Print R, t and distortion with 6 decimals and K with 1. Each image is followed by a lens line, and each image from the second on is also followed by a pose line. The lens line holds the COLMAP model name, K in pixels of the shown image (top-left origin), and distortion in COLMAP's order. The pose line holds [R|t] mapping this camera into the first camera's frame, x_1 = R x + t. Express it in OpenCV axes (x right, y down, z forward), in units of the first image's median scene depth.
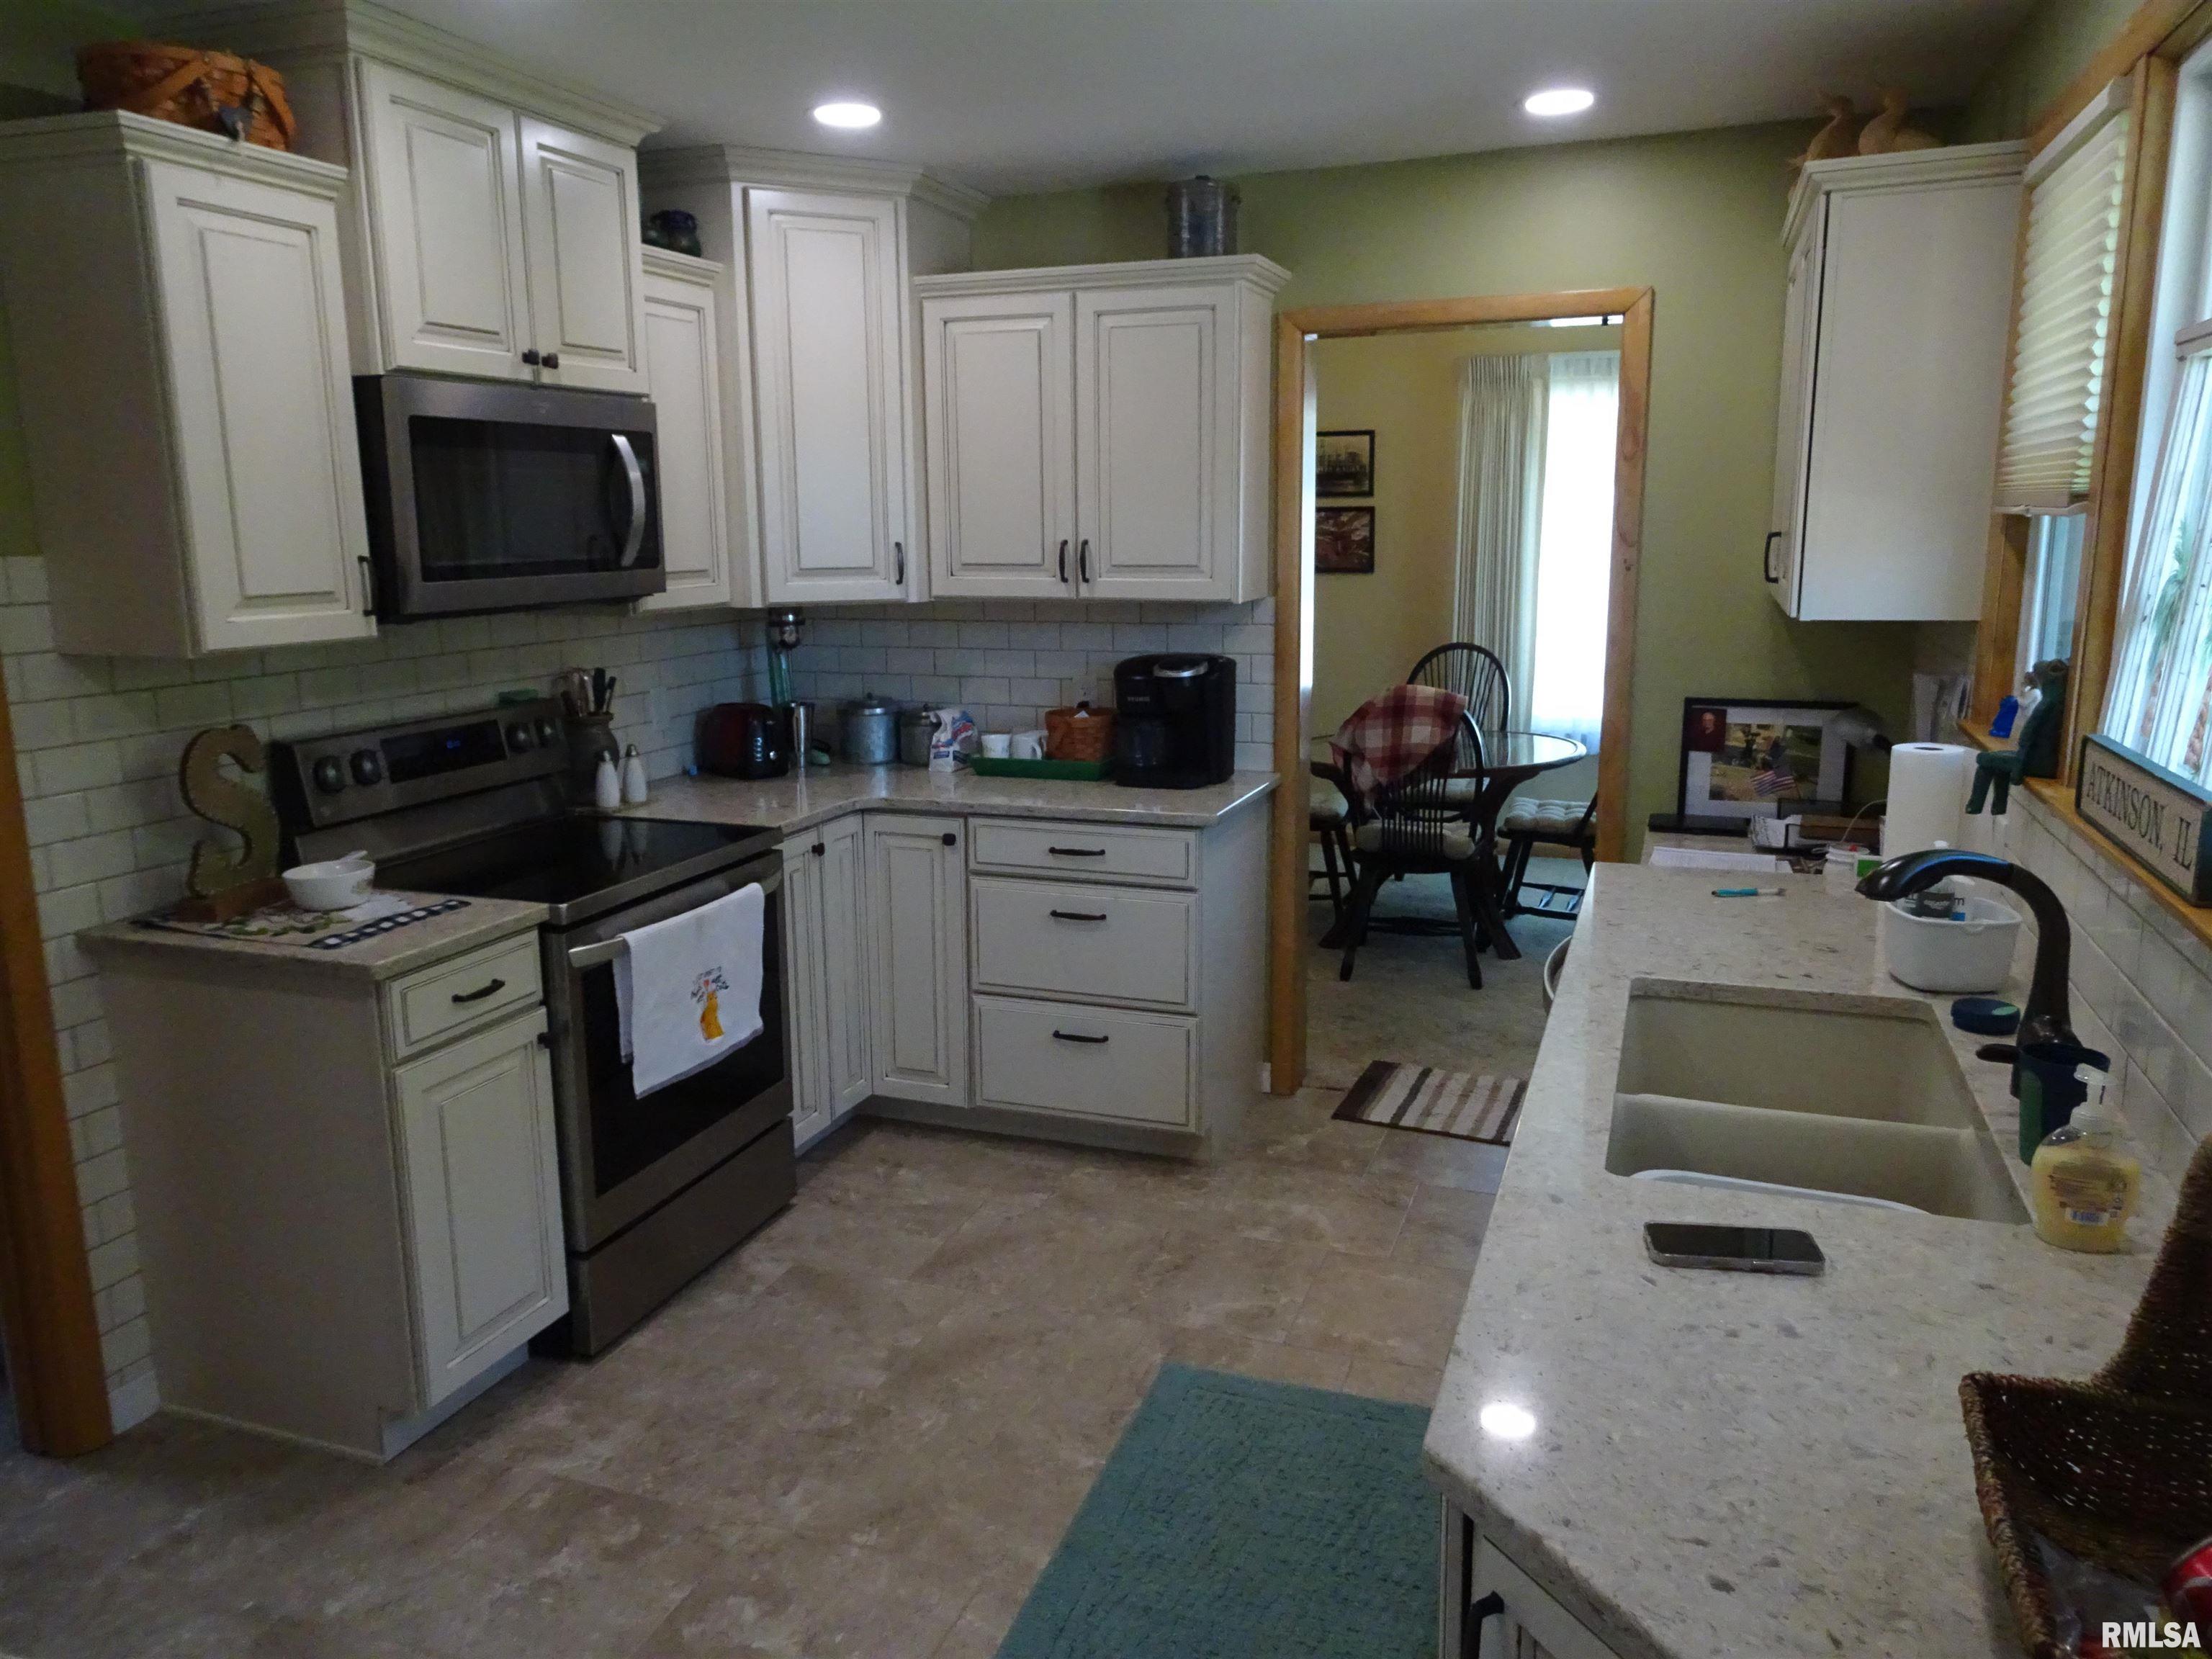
lens RADIAL K [[1543.7, 0, 1106.0], [0, 1543.7, 829.5], [0, 0, 1]] dist [0.002860, 0.000780]
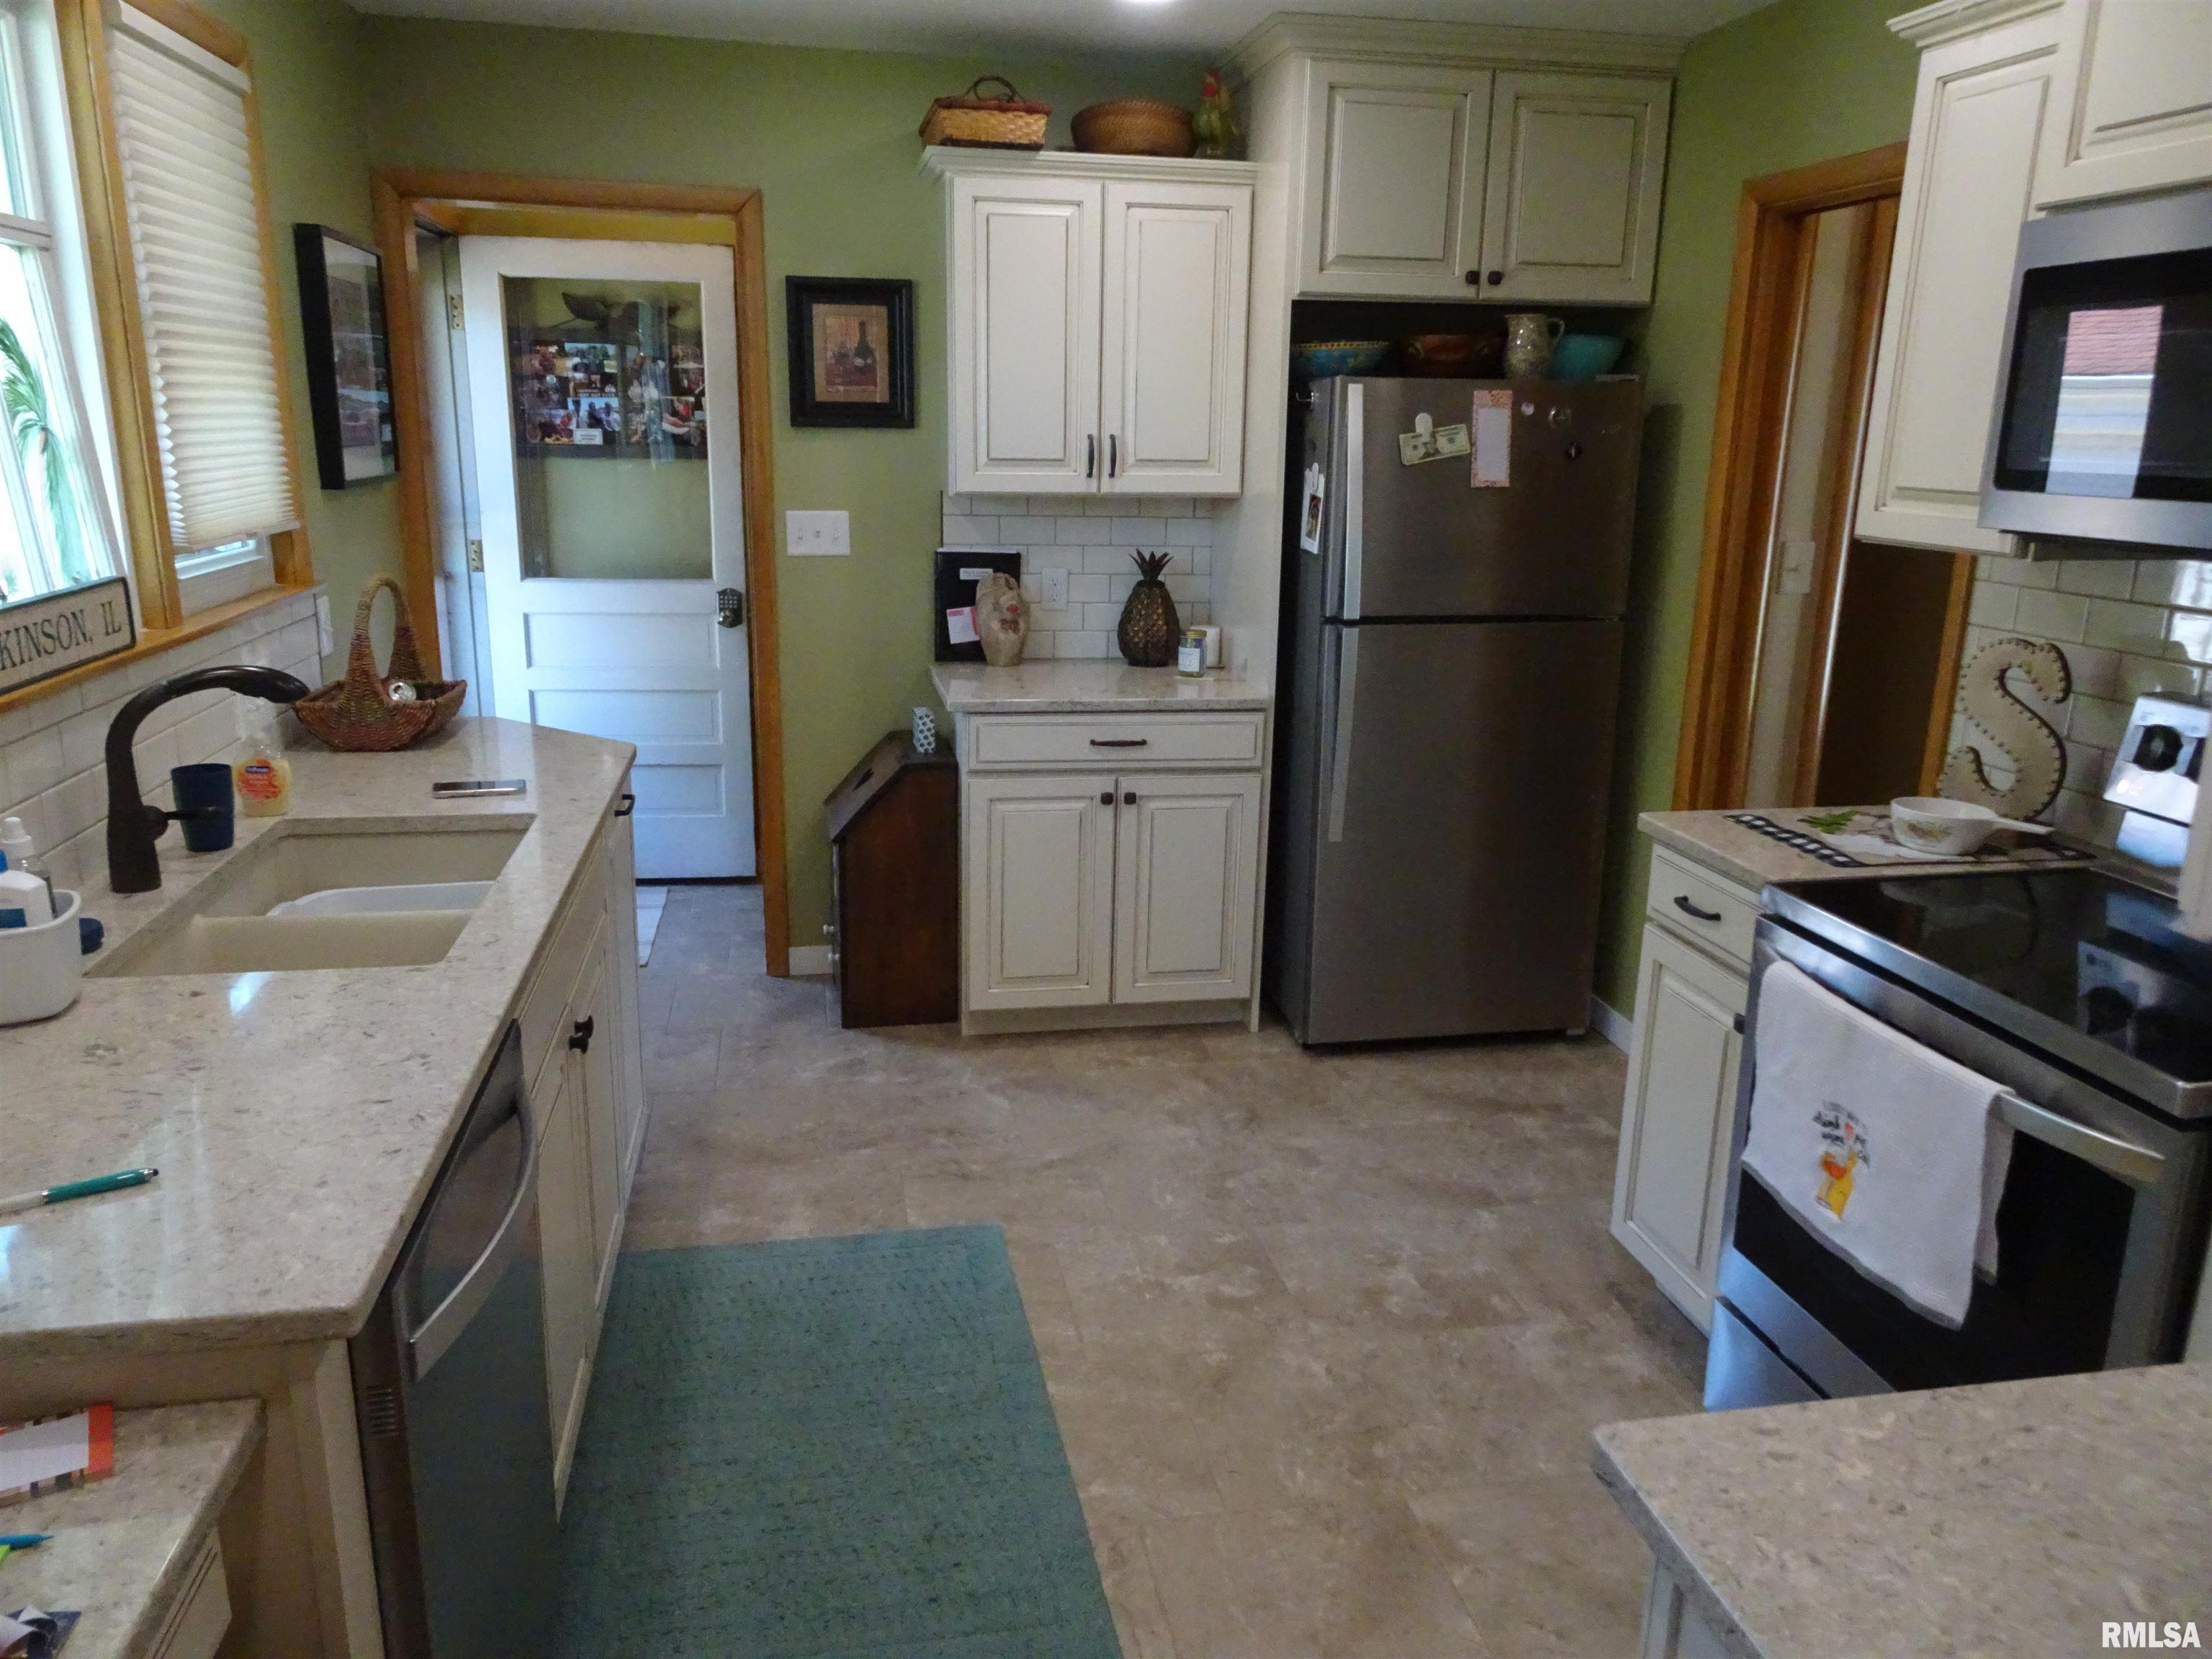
lens RADIAL K [[1543.7, 0, 1106.0], [0, 1543.7, 829.5], [0, 0, 1]] dist [0.002860, 0.000780]
pose [[-0.862275, 0.130892, -0.489234, 0.336936], [-0.093273, 0.908454, 0.407446, -0.271165], [0.497778, 0.396962, -0.771128, 1.407625]]
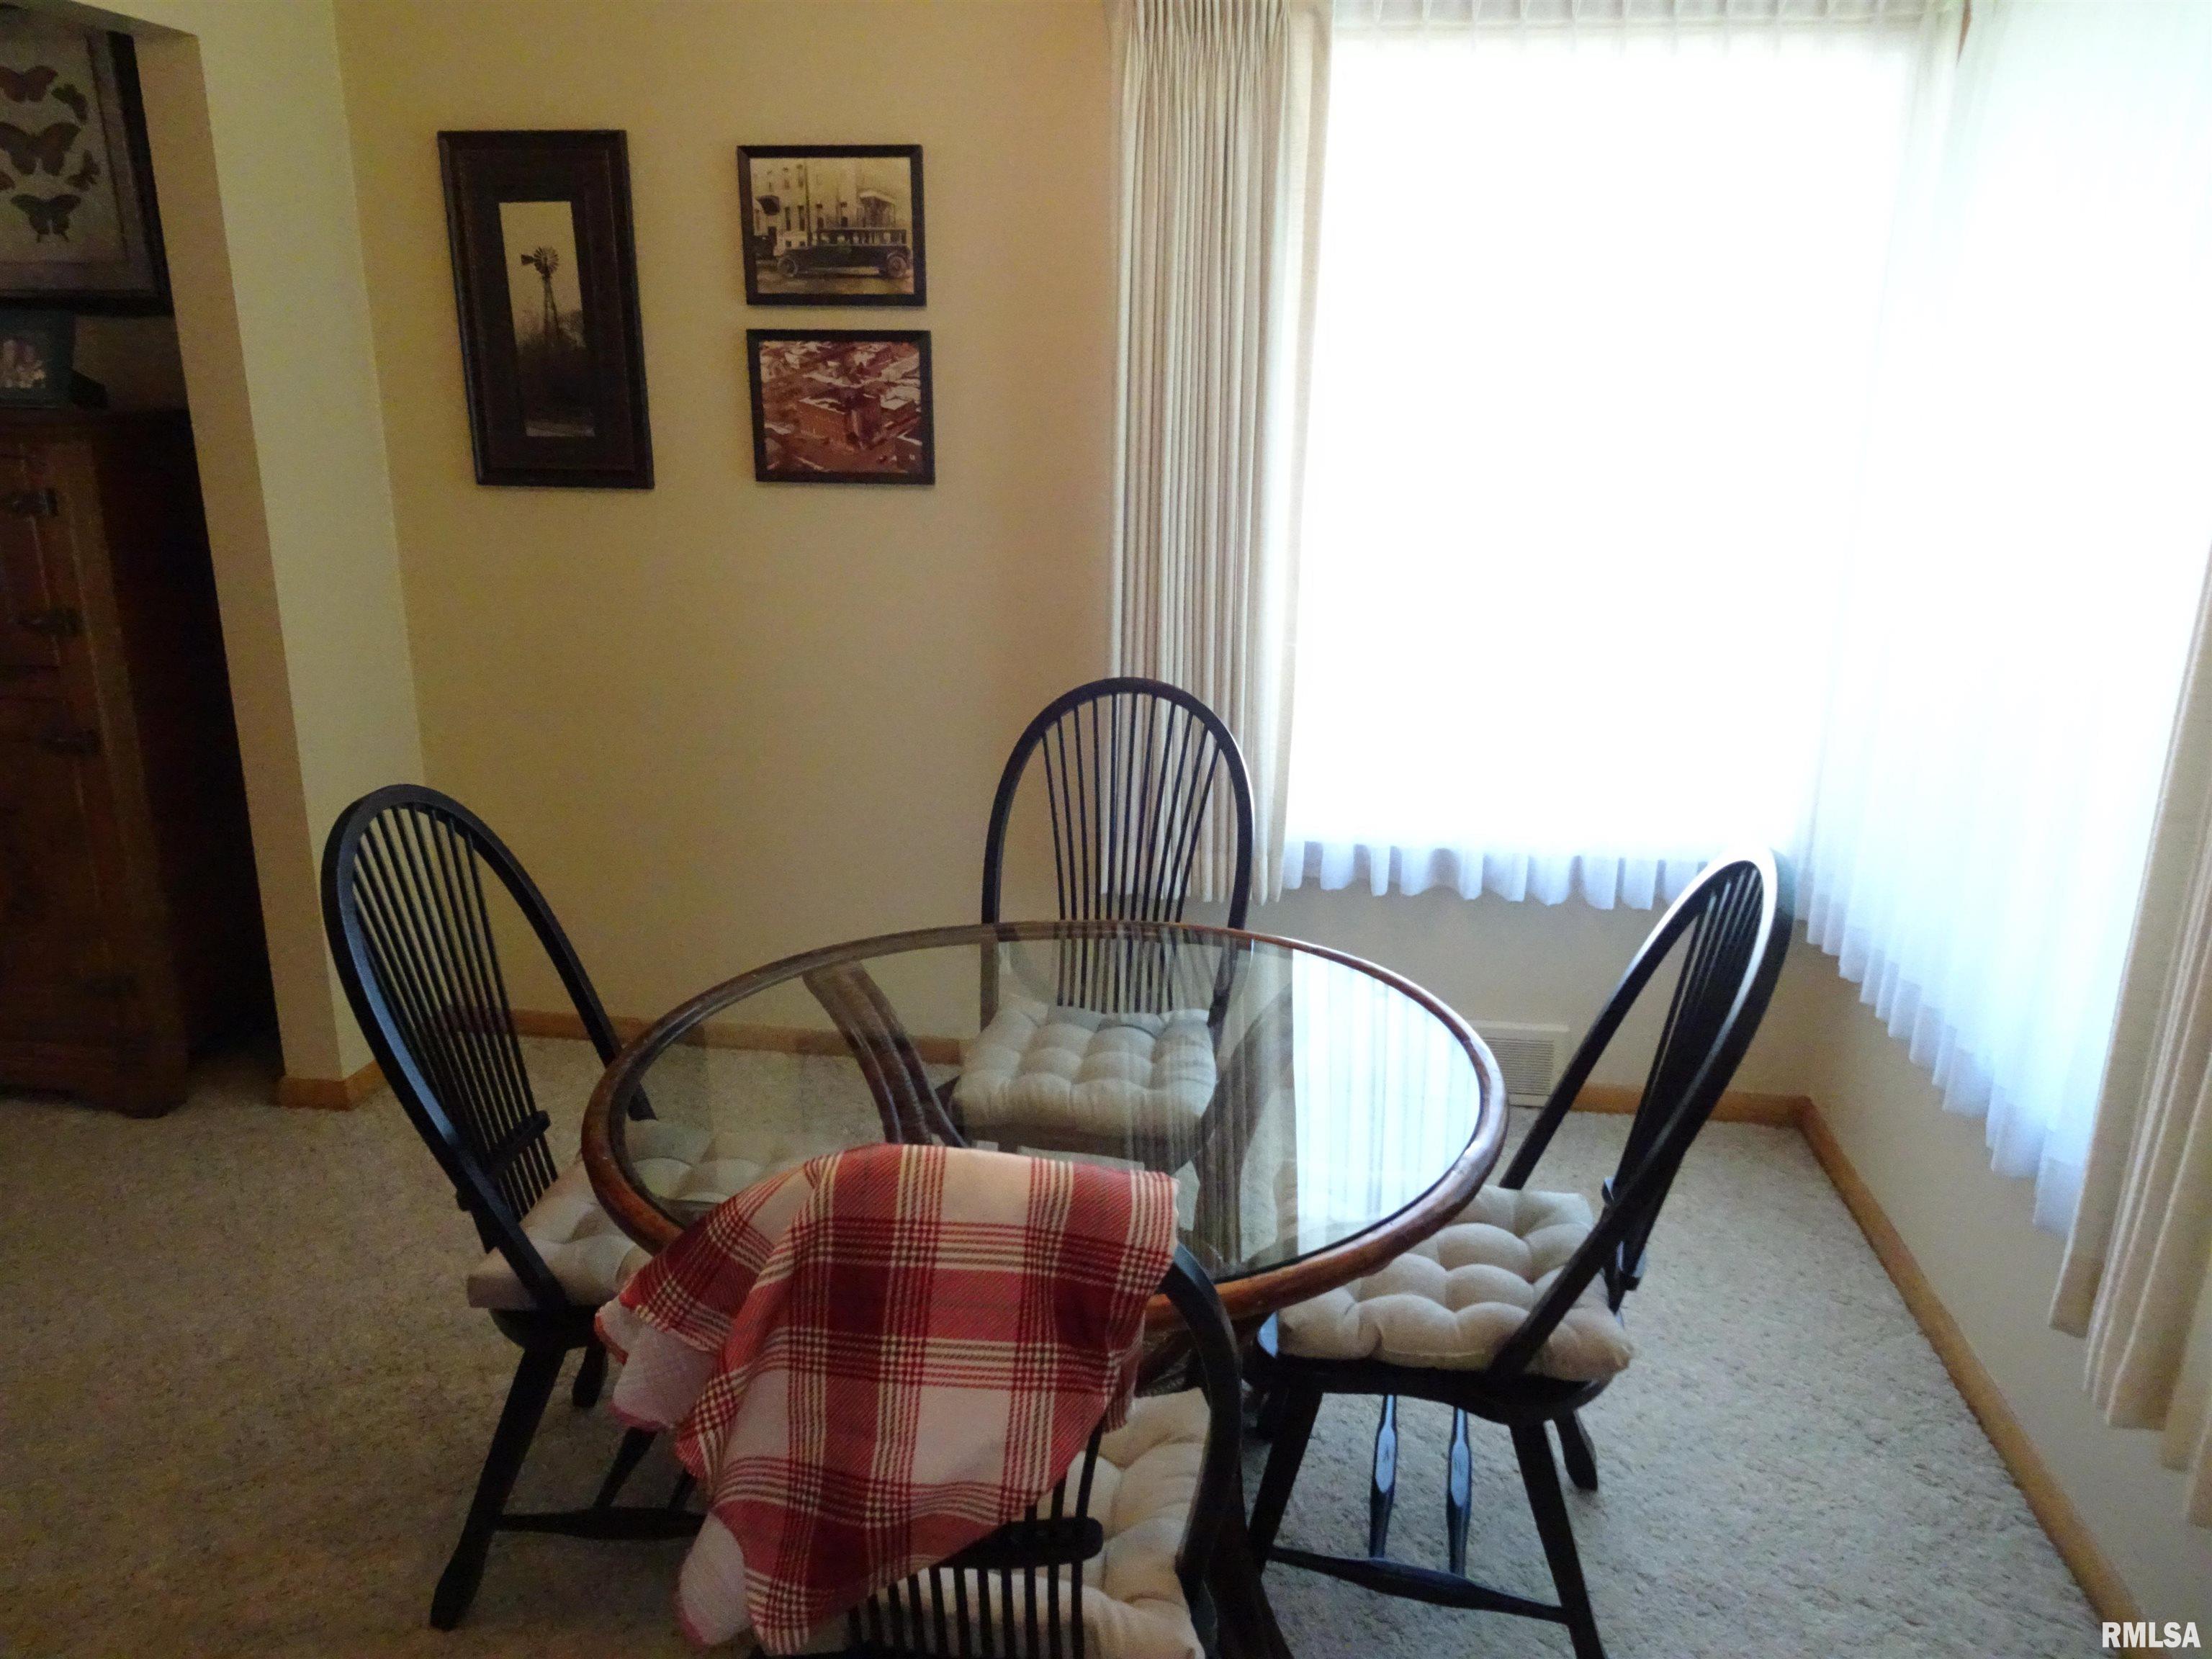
lens RADIAL K [[1543.7, 0, 1106.0], [0, 1543.7, 829.5], [0, 0, 1]] dist [0.002860, 0.000780]
pose [[0.977134, -0.038512, 0.209108, 0.157124], [0.018078, 0.994946, 0.098768, -0.139185], [-0.211855, -0.092729, 0.972892, 0.689906]]
